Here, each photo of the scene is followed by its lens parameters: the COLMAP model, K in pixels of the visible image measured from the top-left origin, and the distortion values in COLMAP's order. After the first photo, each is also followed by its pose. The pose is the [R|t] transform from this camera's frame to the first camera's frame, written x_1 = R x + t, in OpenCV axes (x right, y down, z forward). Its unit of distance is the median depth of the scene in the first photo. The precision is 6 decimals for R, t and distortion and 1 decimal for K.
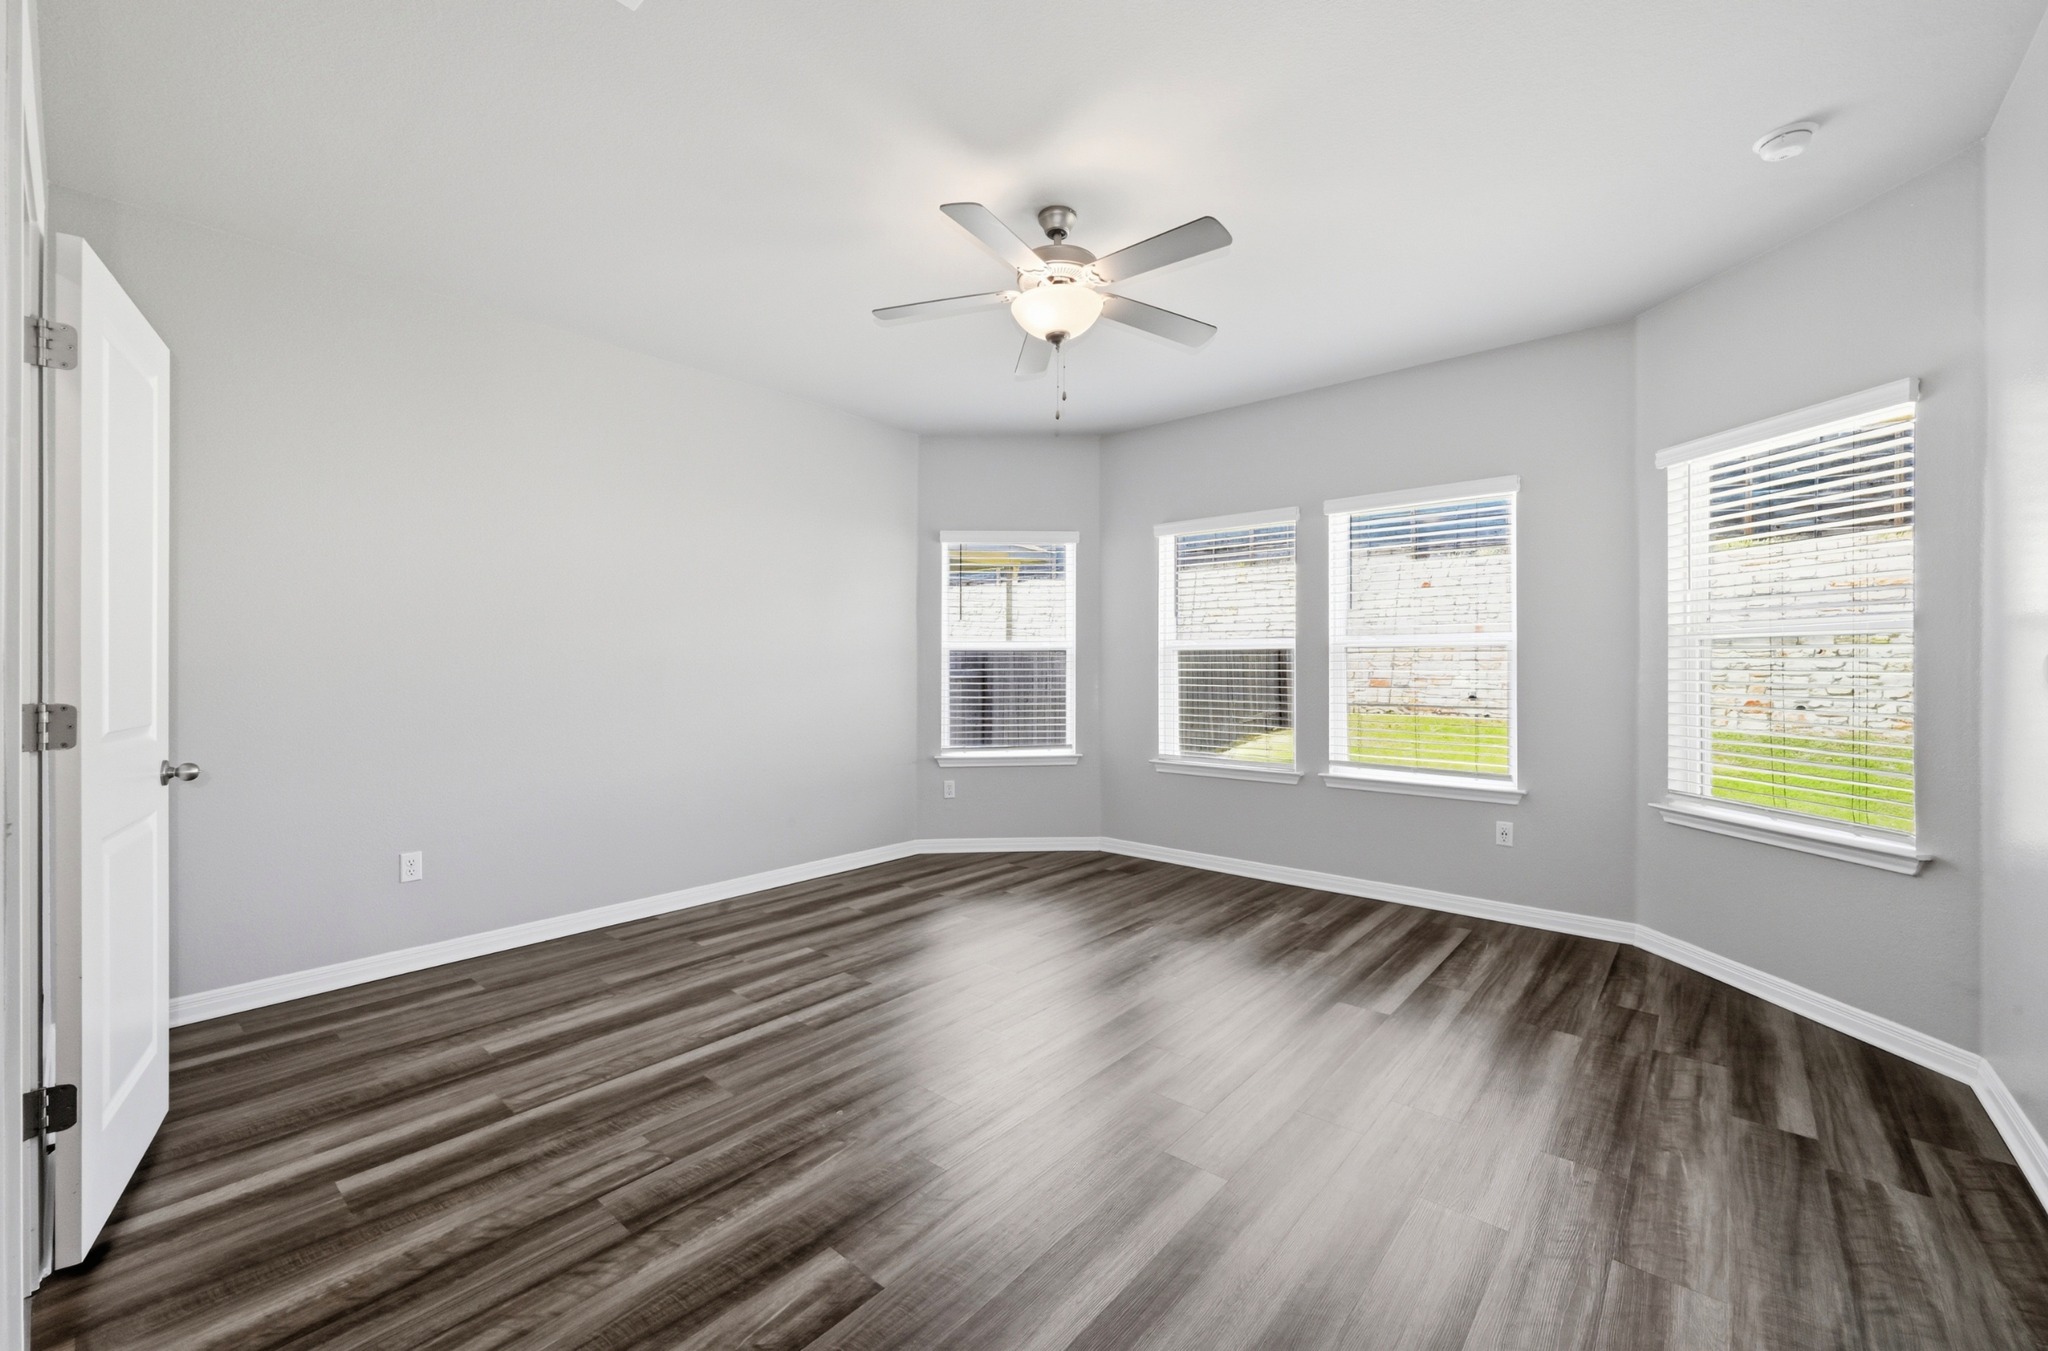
lens RADIAL K [[826.8, 0, 1023.4], [0, 826.8, 671.2], [0, 0, 1]] dist [0.001474, 0.000050]
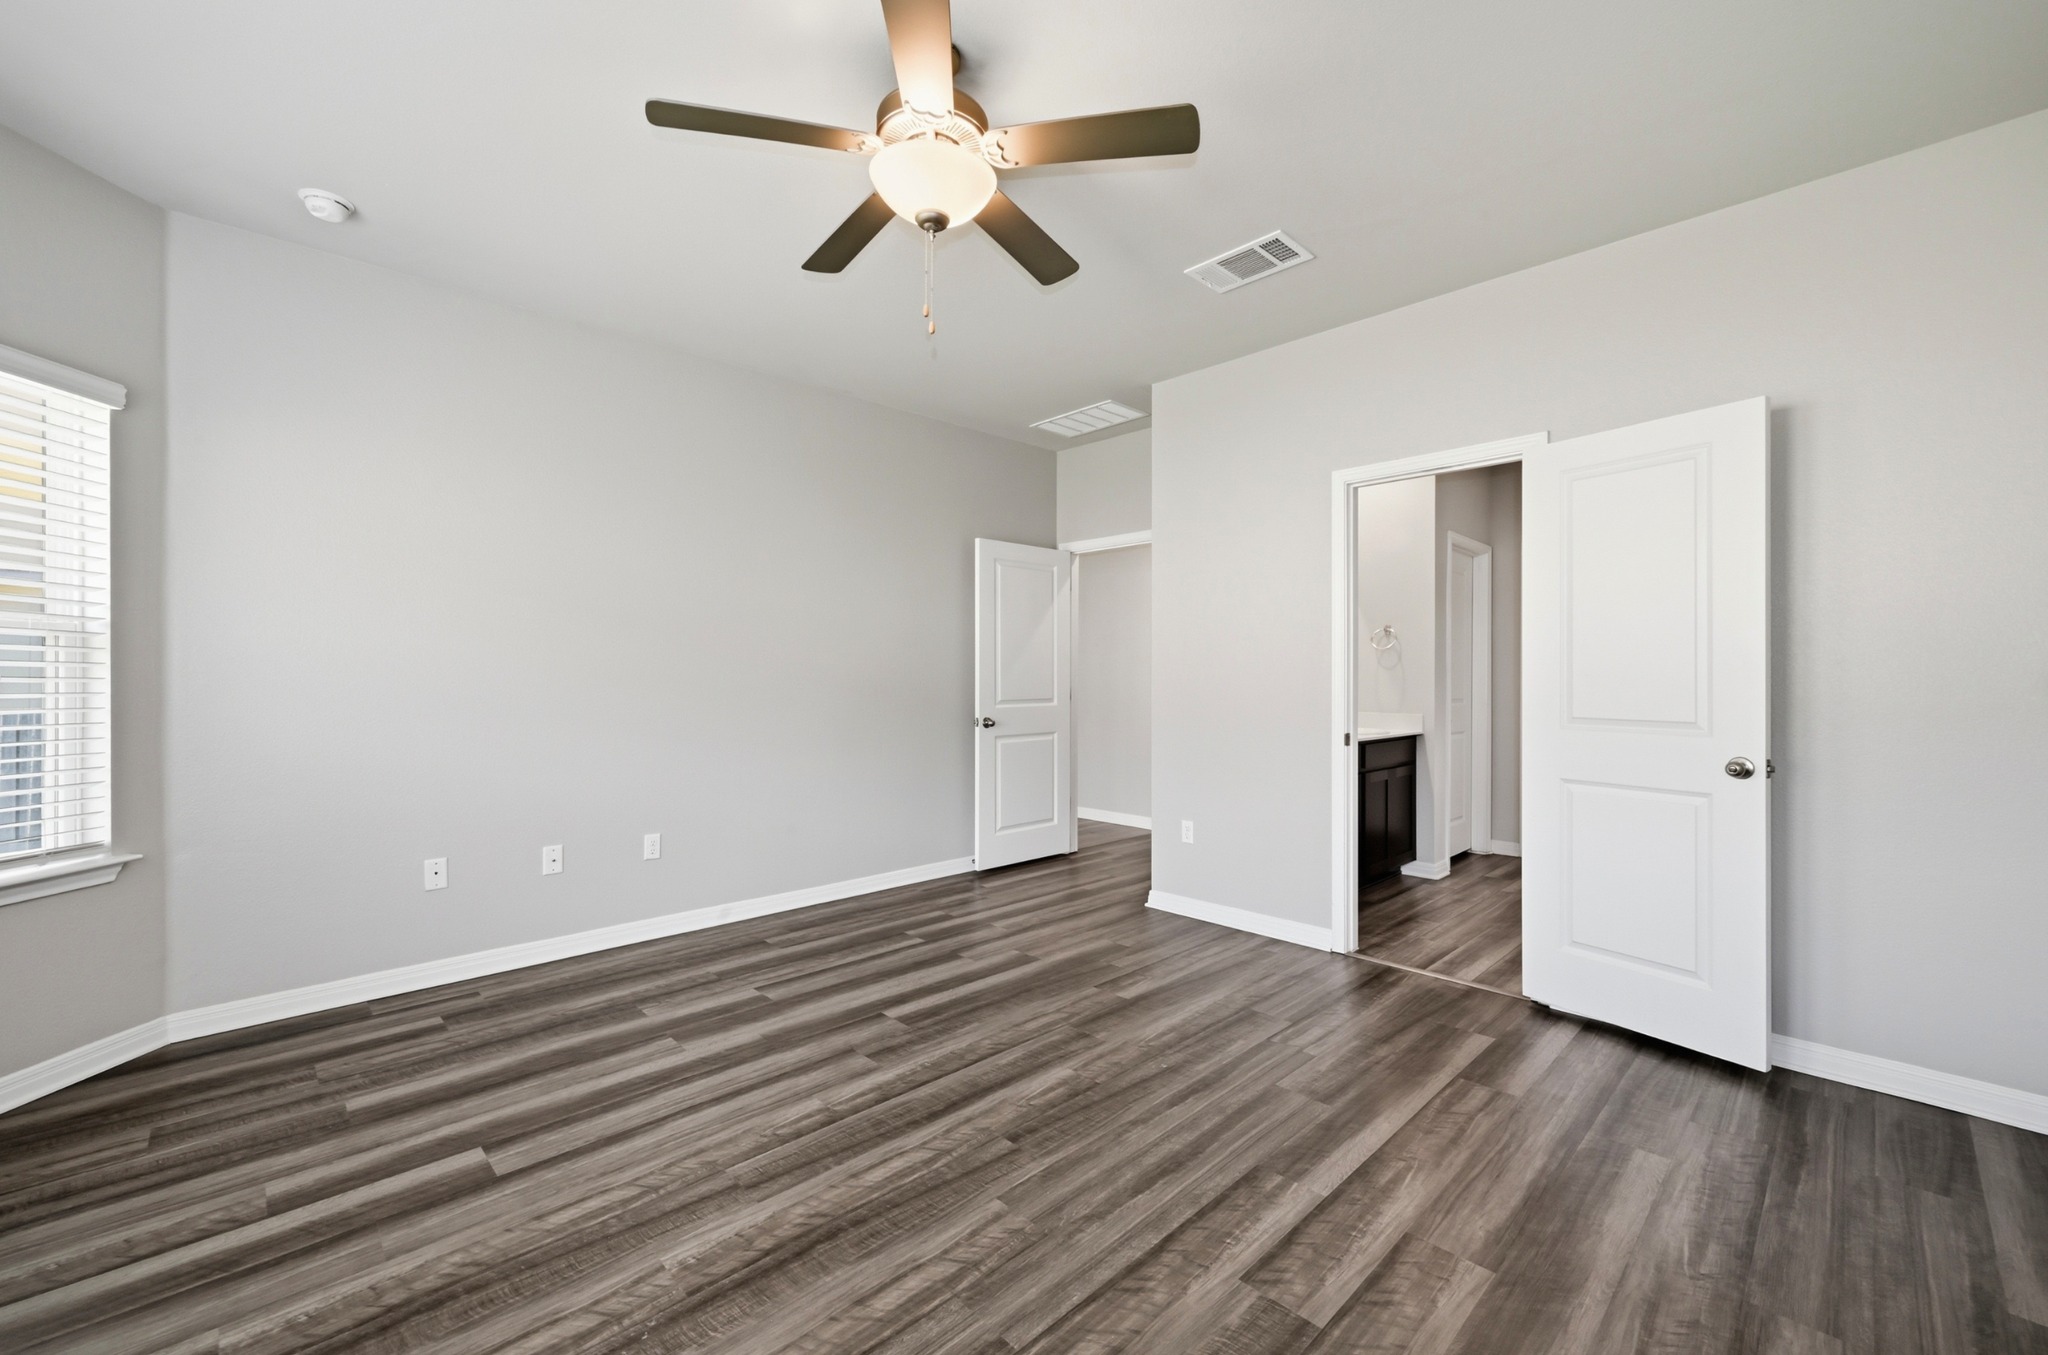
lens RADIAL K [[822.3, 0, 1020.5], [0, 822.3, 665.2], [0, 0, 1]] dist [-0.003524, 0.001121]
pose [[-0.995314, -0.000208, 0.096692, -0.122547], [-0.001356, 0.999929, -0.011798, -0.006110], [-0.096682, -0.011874, -0.995244, 1.974640]]
